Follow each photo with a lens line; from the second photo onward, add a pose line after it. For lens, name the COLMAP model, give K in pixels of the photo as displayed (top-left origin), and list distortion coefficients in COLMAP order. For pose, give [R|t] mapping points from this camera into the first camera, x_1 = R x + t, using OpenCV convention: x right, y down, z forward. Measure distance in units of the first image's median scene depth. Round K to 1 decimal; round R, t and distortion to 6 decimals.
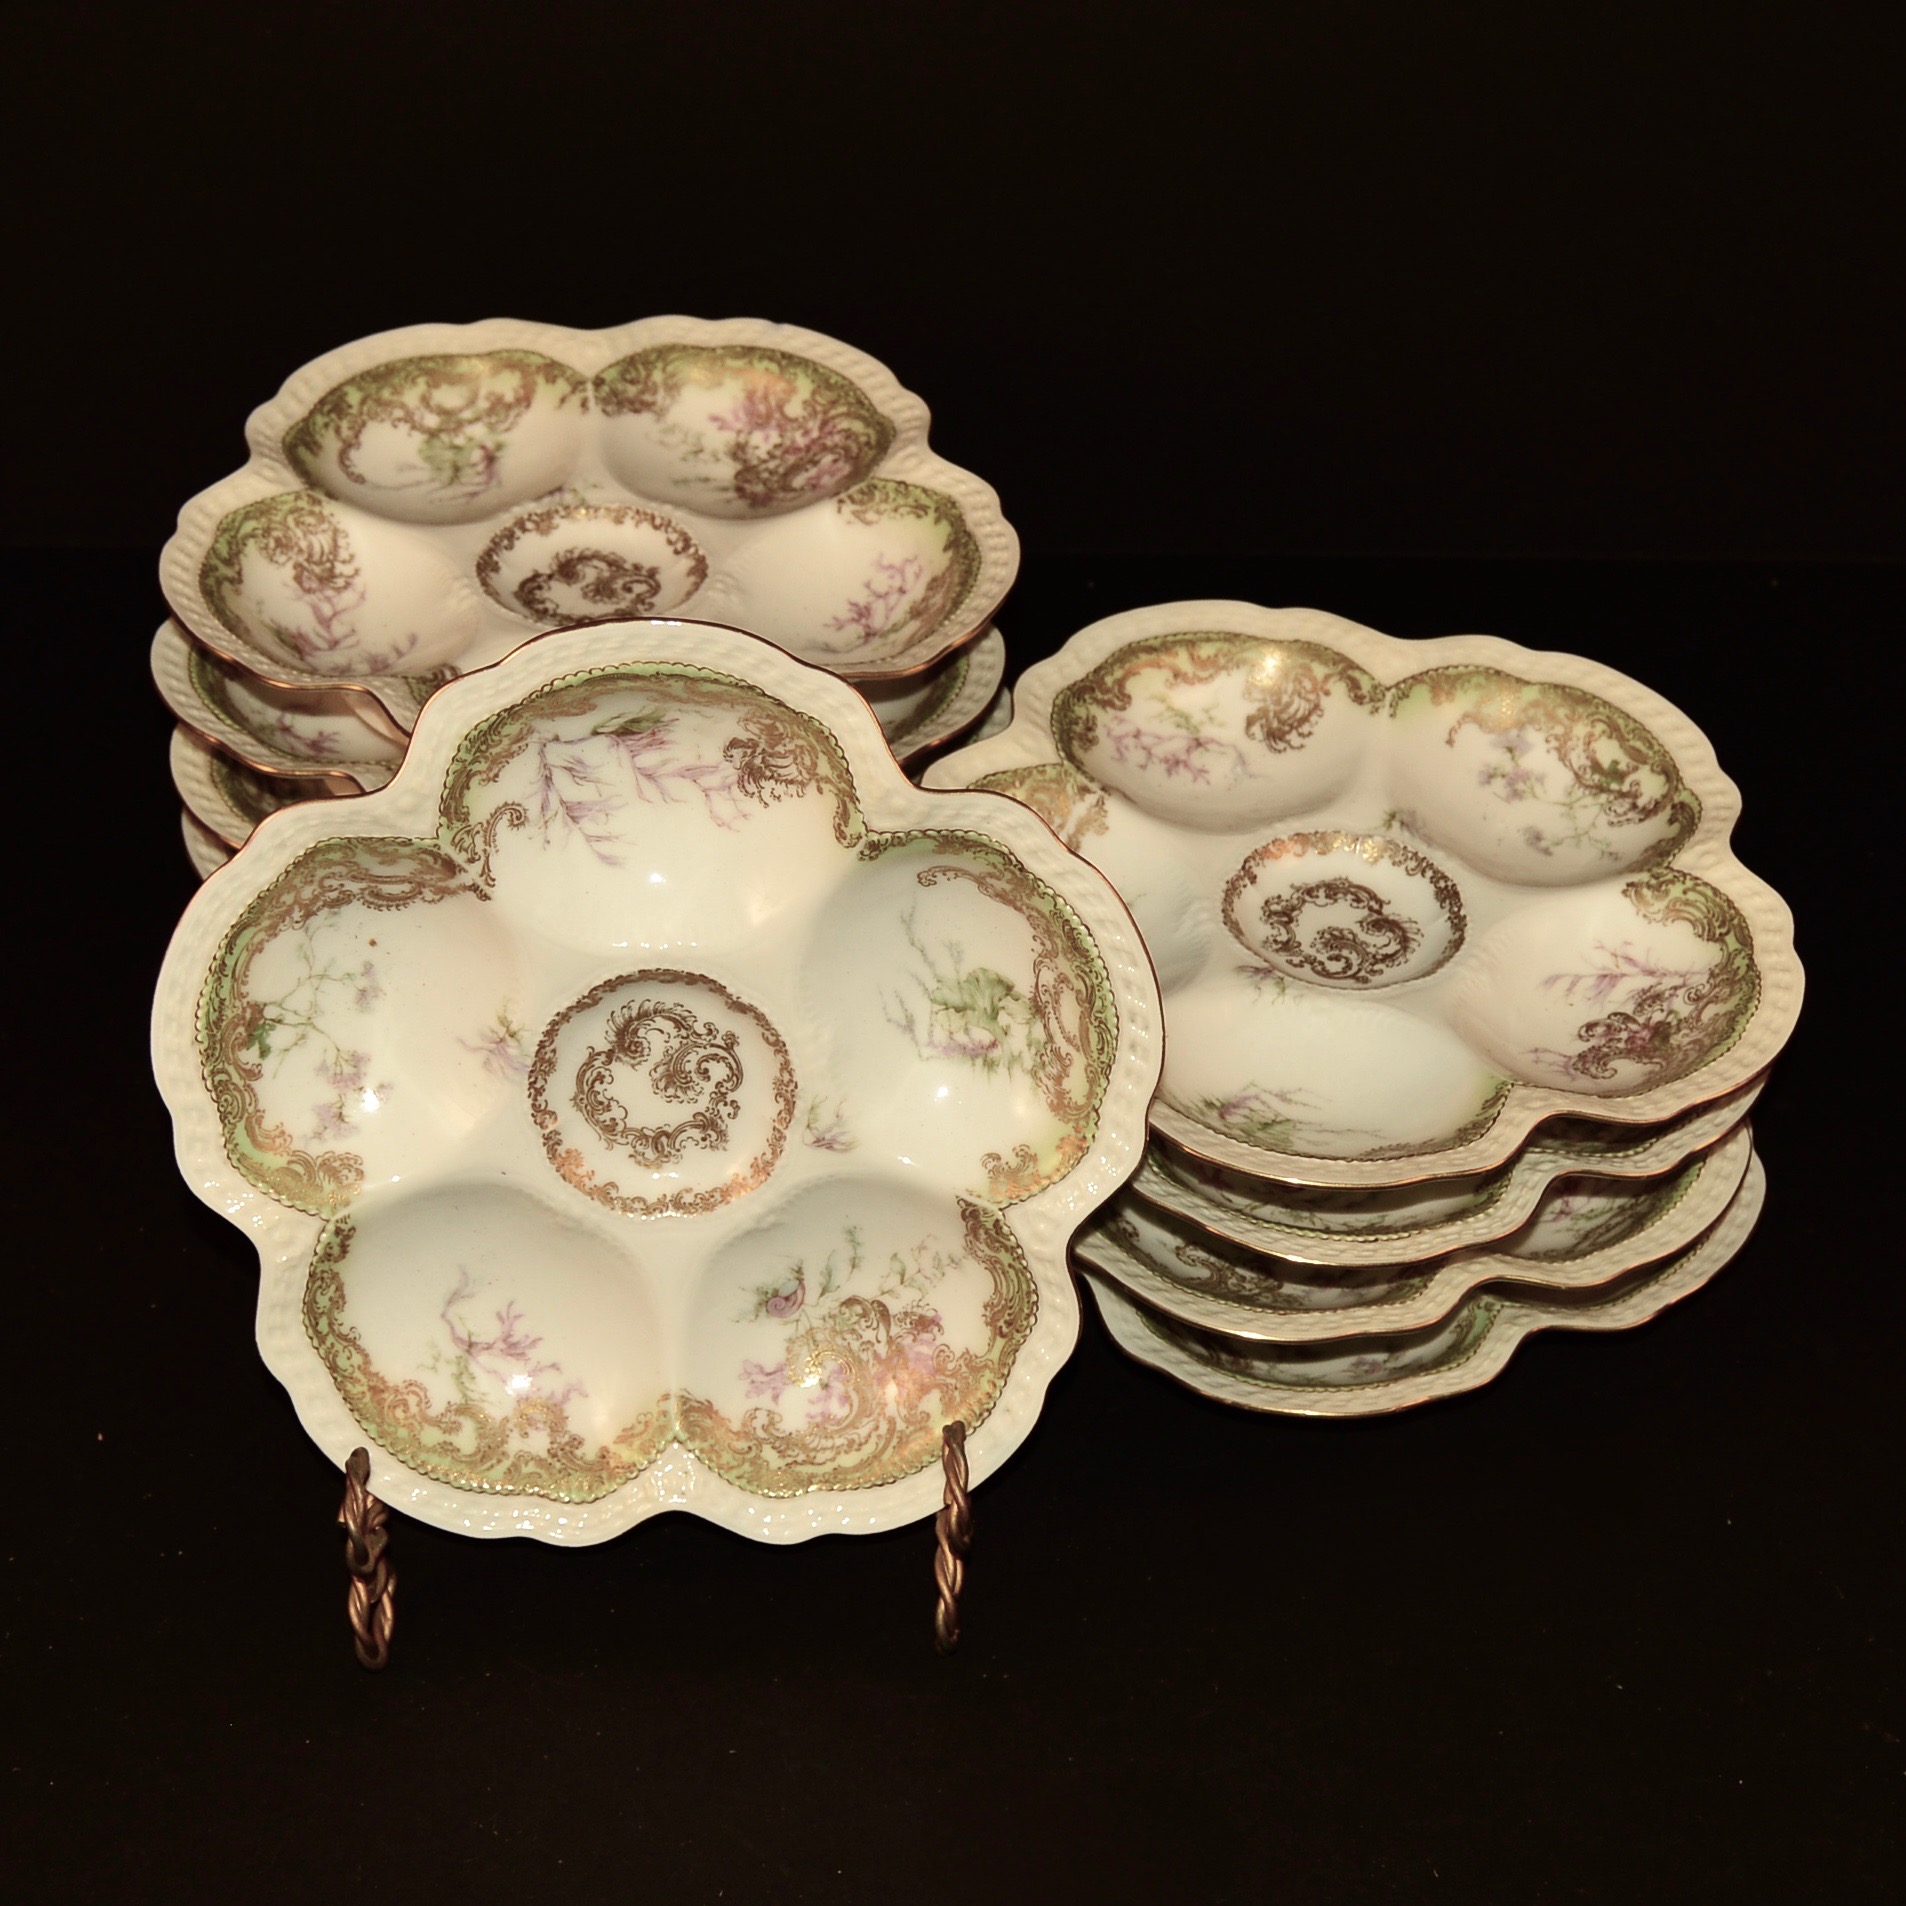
lens RADIAL K [[3879.3, 0, 955.6], [0, 3879.3, 1052.7], [0, 0, 1]] dist [-0.053125, -0.395575]
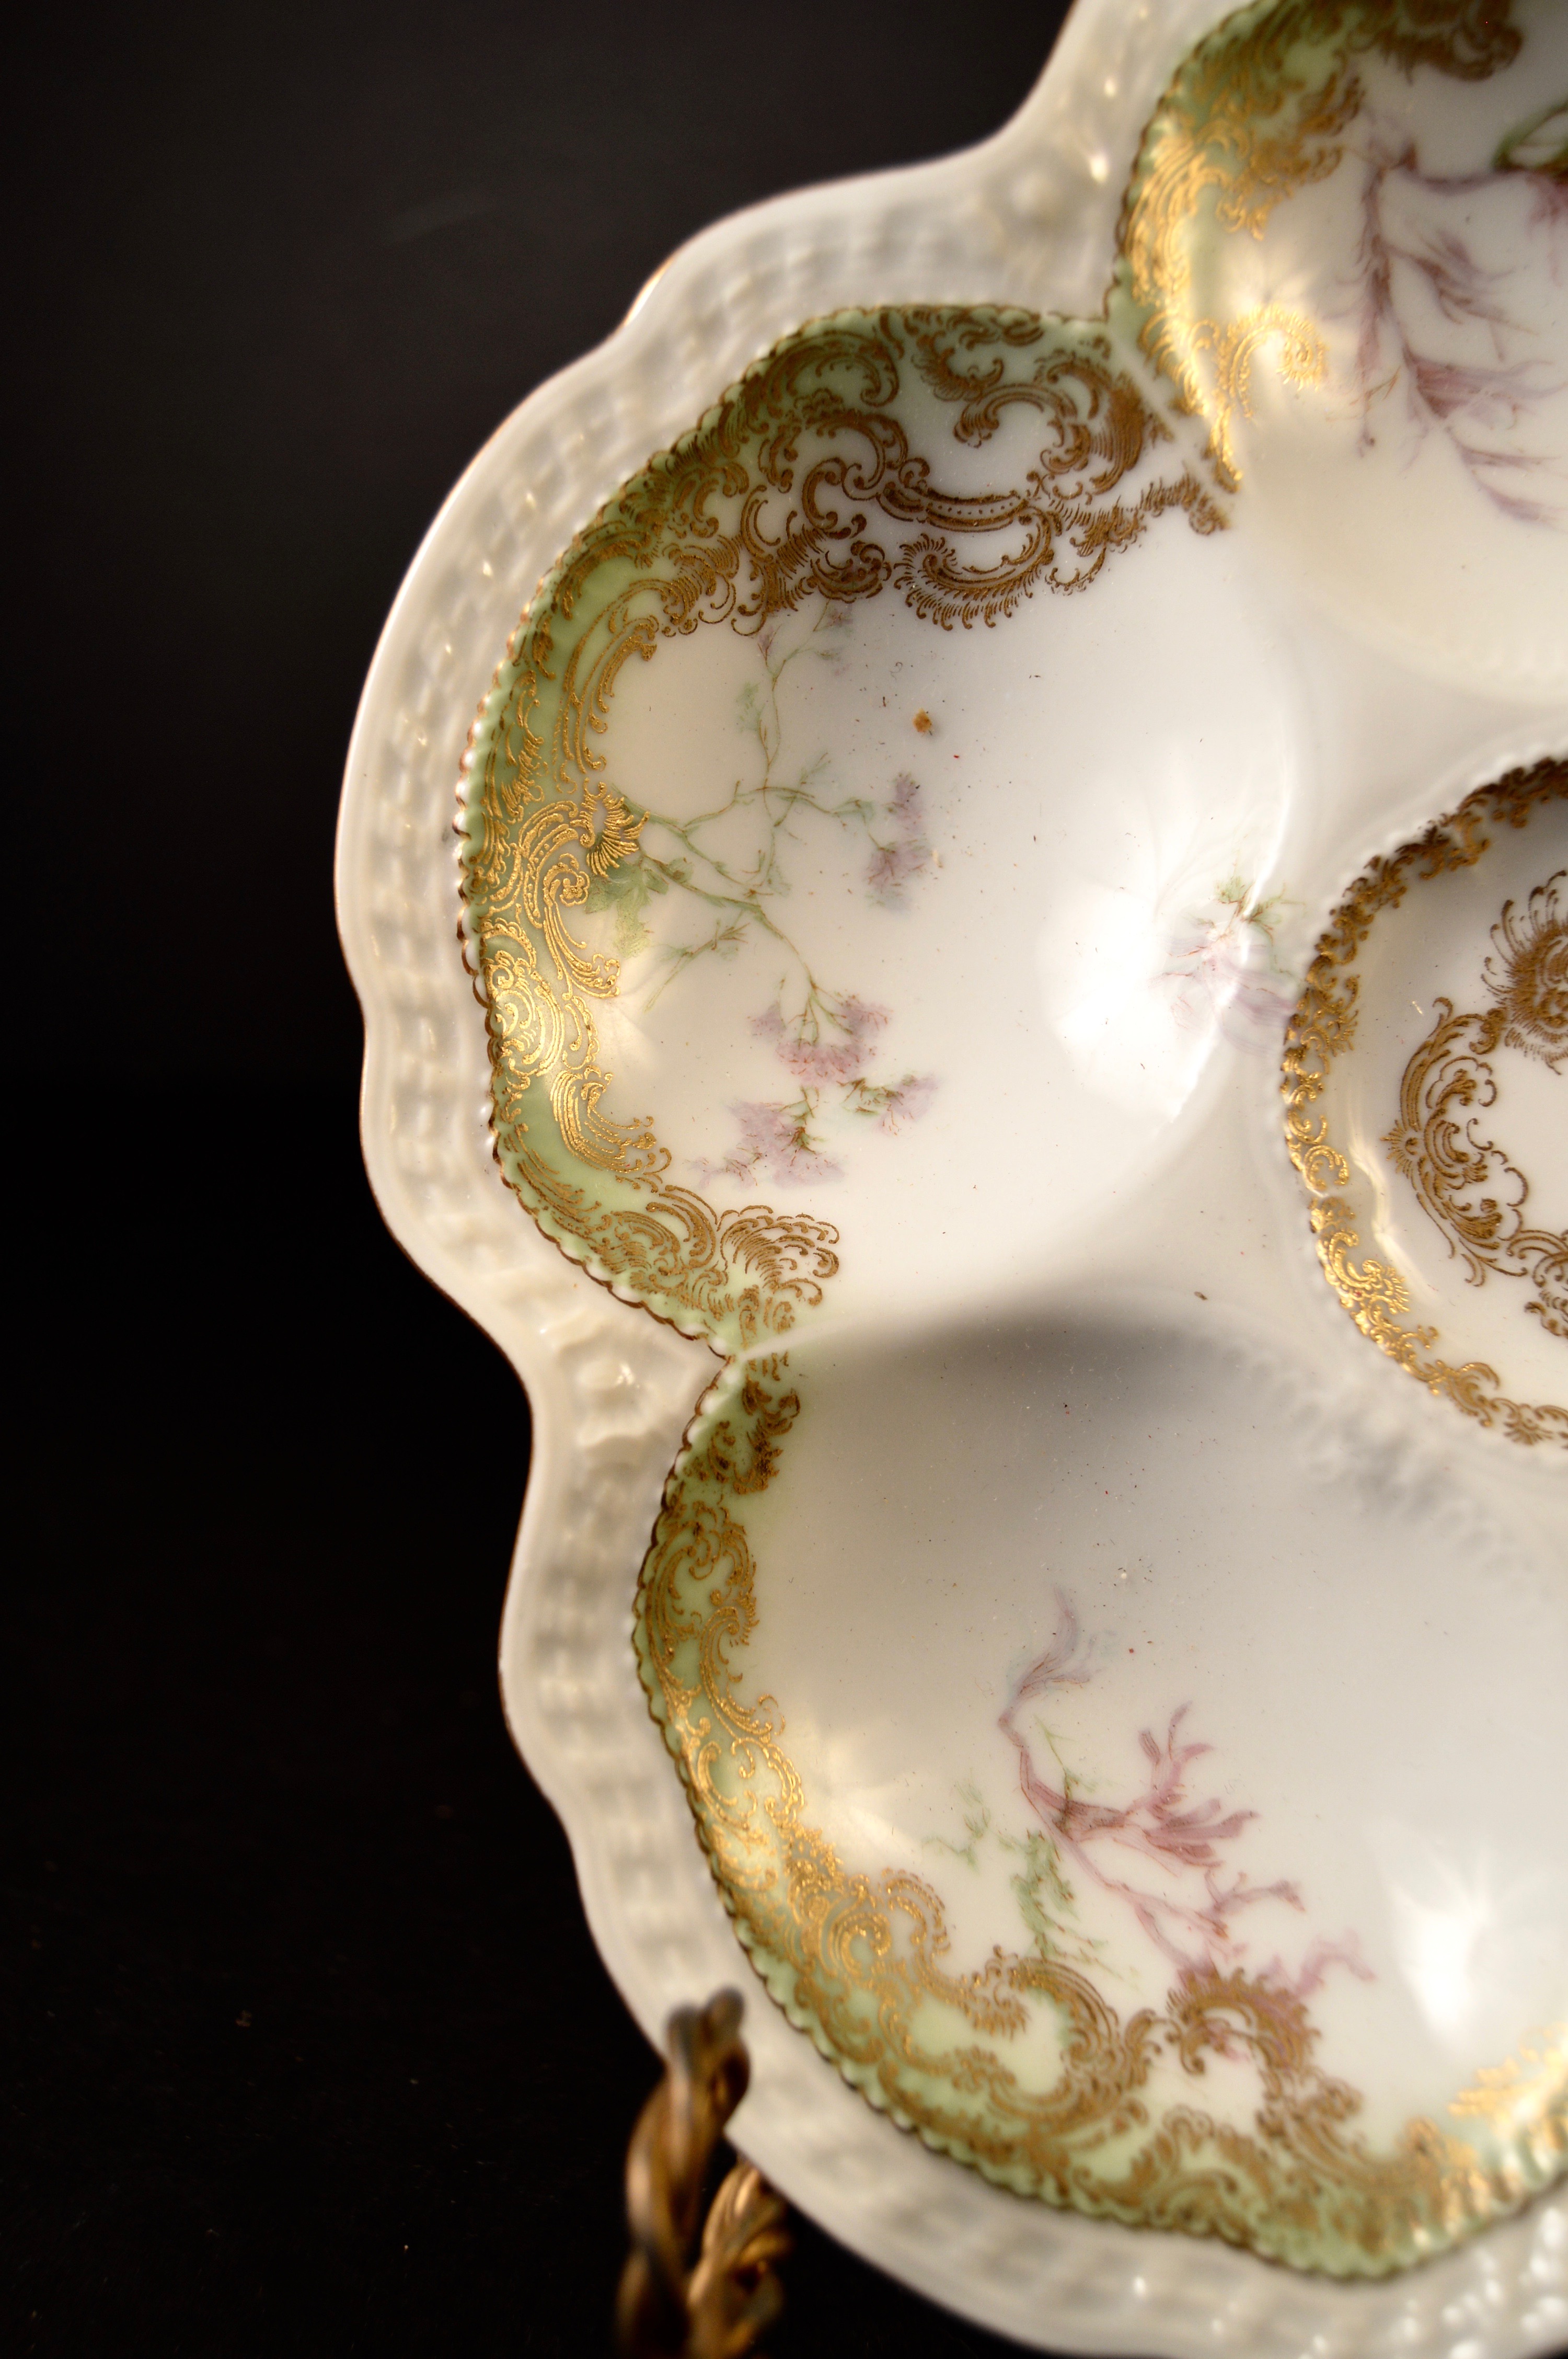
lens RADIAL K [[2253.7, 0, 814.2], [0, 2253.7, 1204.2], [0, 0, 1]] dist [-0.079990, -0.009346]
pose [[0.970646, 0.031535, -0.238435, -0.101146], [-0.124714, 0.913667, -0.386857, 0.112419], [0.205651, 0.405238, 0.890781, 0.792885]]
